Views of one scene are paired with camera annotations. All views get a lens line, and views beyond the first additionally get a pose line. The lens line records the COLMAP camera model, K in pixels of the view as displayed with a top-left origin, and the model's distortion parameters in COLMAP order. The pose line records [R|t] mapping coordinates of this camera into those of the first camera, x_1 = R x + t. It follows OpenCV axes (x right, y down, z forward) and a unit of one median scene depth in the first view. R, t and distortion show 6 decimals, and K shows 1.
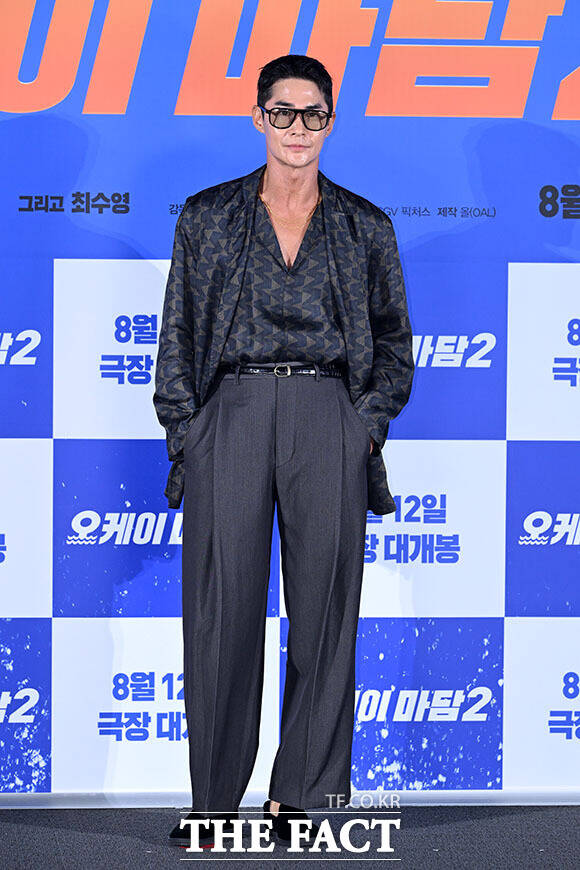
lens RADIAL K [[3344.6, 0, 290.0], [0, 3344.6, 435.0], [0, 0, 1]] dist [-0.012408, -2.080307]
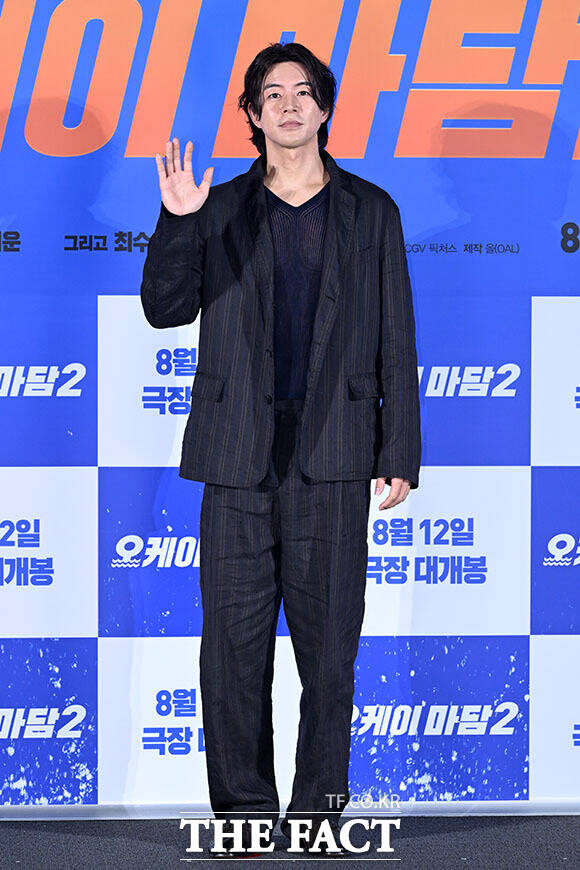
lens RADIAL K [[3191.6, 0, 268.4], [0, 3191.6, 414.7], [0, 0, 1]] dist [-0.096473, 0.834116]
pose [[0.999726, -0.005531, -0.022729, 0.005420], [0.005192, 0.999875, -0.014939, 0.000020], [0.022809, 0.014817, 0.999630, 0.000475]]
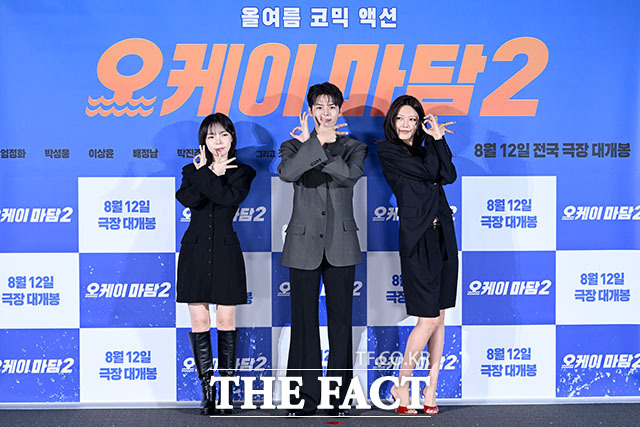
lens RADIAL K [[1401.2, 0, 320.0], [0, 1401.2, 213.5], [0, 0, 1]] dist [-0.035359, -0.124575]
pose [[0.998875, -0.009457, -0.046476, 0.280282], [0.008252, 0.999627, -0.026049, 0.001014], [0.046705, 0.025636, 0.998580, 0.026805]]
